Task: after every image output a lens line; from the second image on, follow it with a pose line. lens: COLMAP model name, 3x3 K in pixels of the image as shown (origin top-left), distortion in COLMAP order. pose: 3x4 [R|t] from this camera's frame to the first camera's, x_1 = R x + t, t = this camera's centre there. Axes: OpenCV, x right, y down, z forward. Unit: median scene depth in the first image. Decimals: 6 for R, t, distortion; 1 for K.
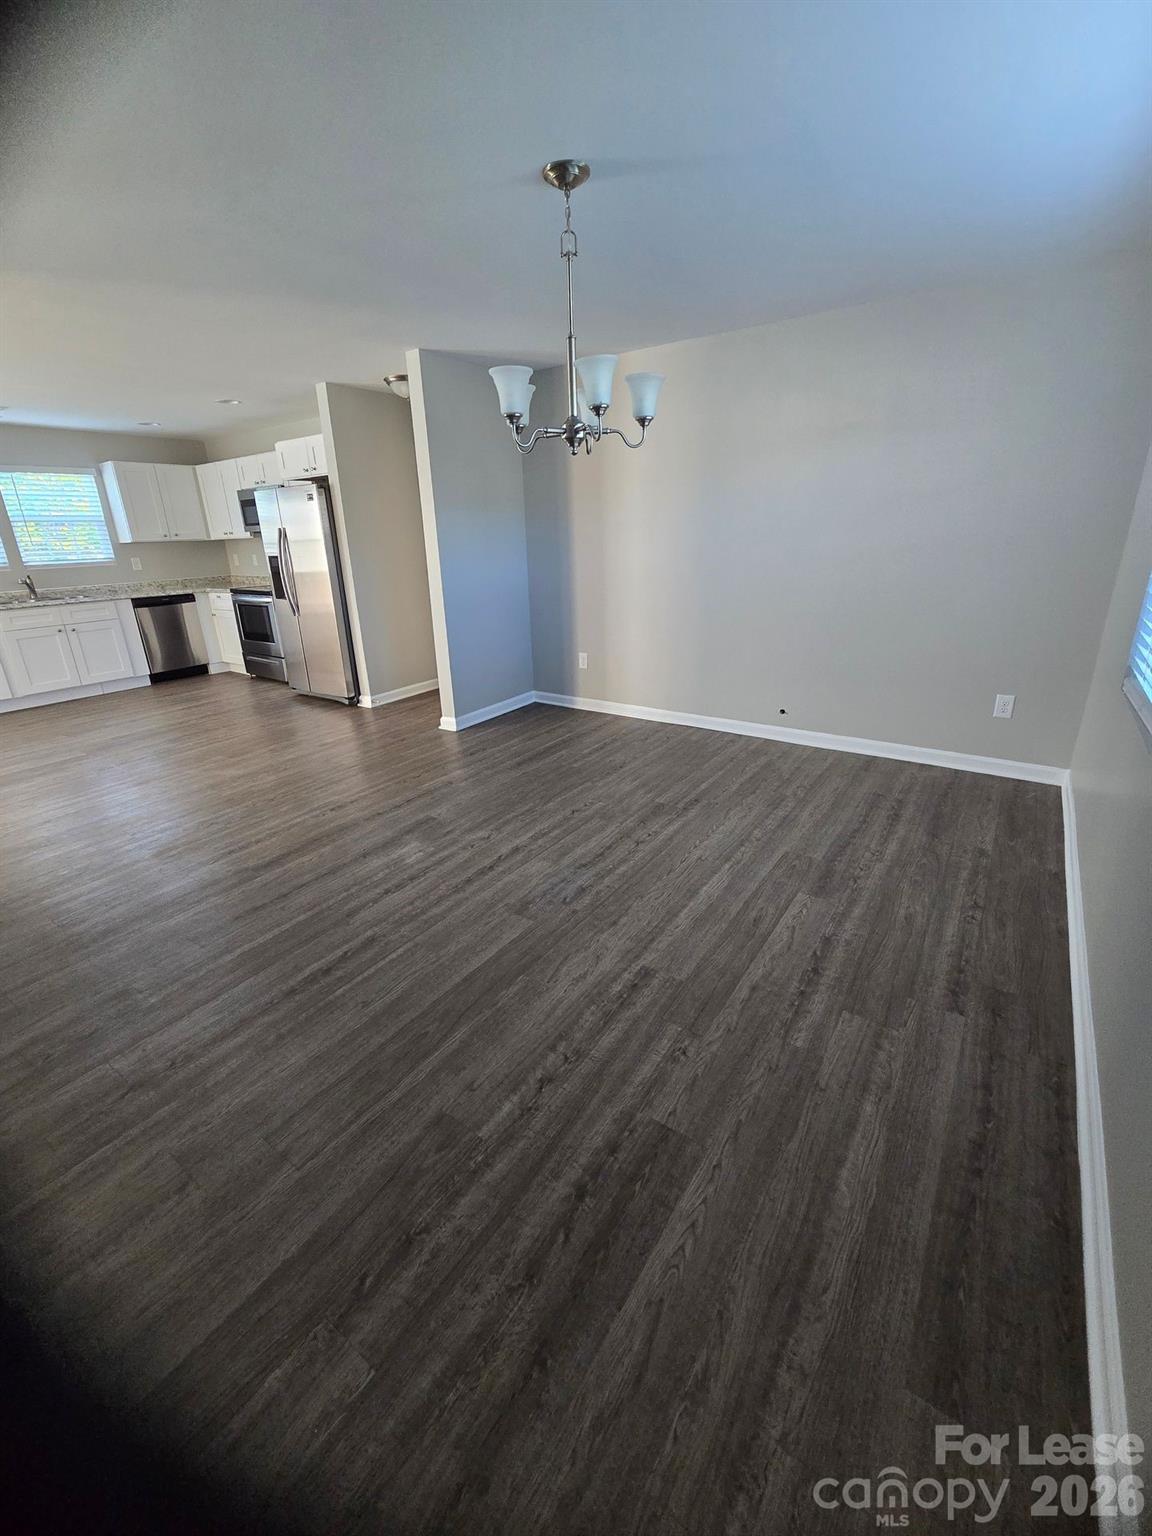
lens RADIAL K [[628.2, 0, 576.7], [0, 628.2, 764.1], [0, 0, 1]] dist [-0.007321, 0.002147]
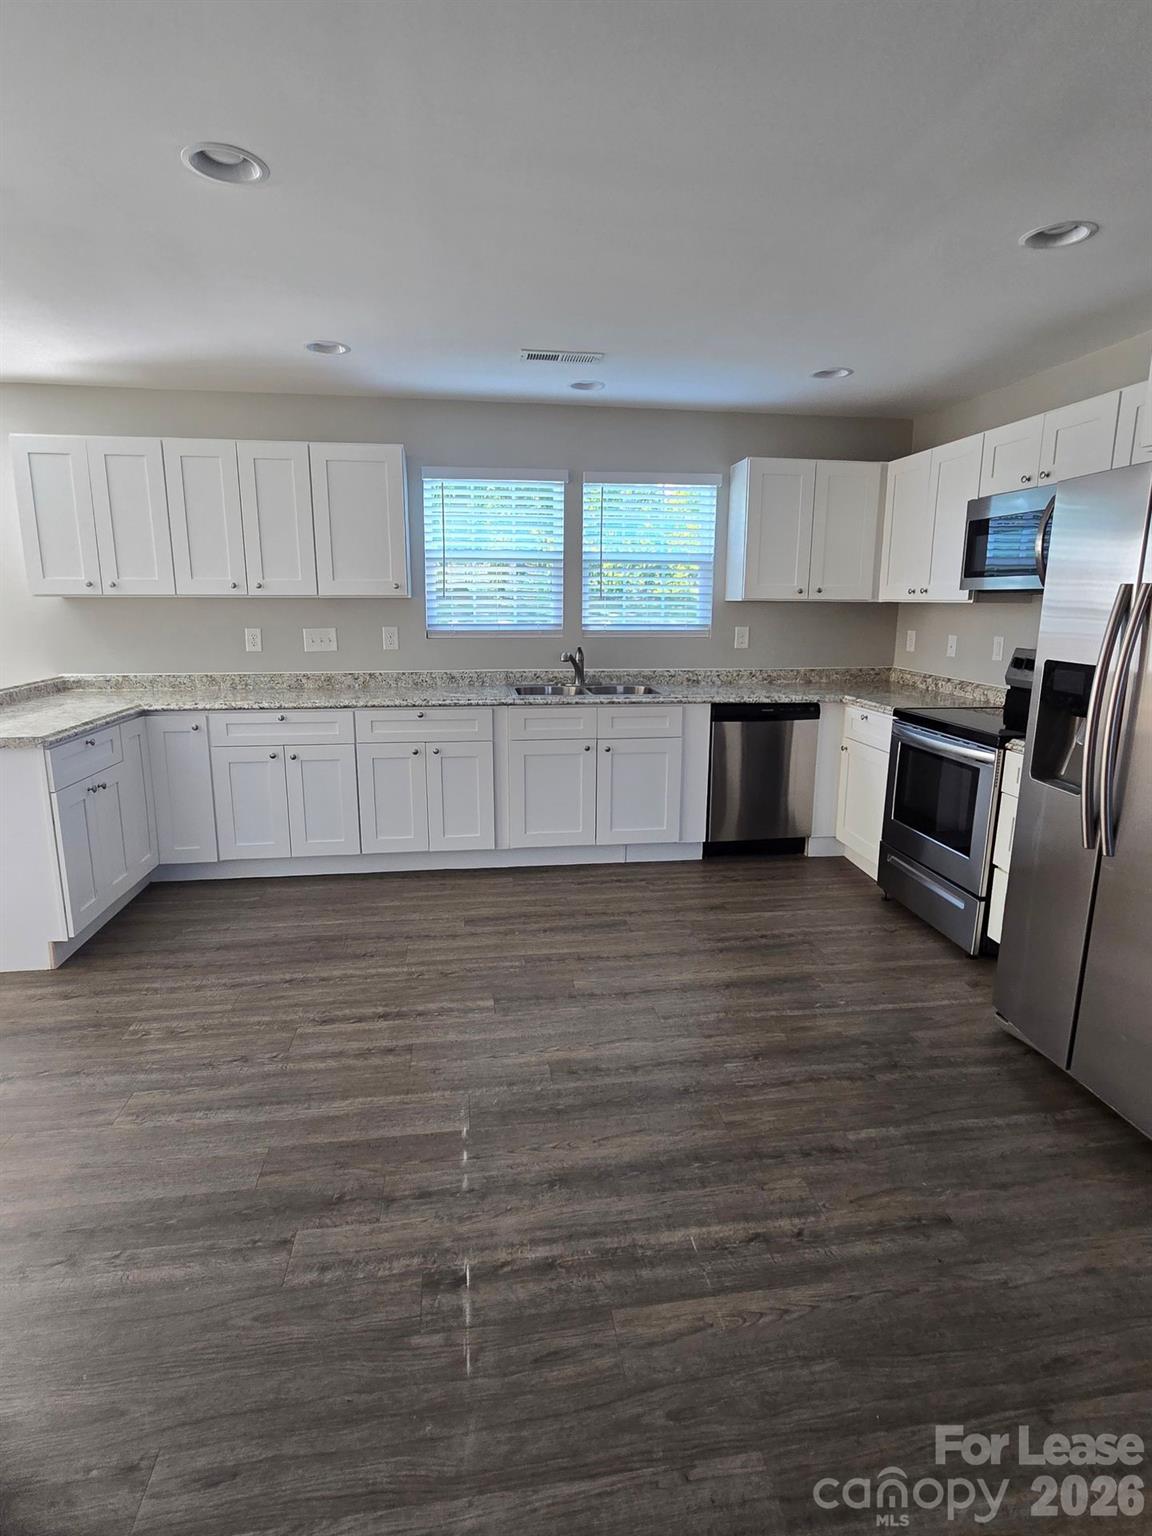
lens RADIAL K [[803.6, 0, 592.5], [0, 803.6, 759.7], [0, 0, 1]] dist [-0.007372, 0.002520]
pose [[0.695641, 0.176468, -0.696378, -0.525684], [-0.276777, 0.960363, -0.033121, -0.292411], [0.662931, 0.215782, 0.716910, 0.797687]]
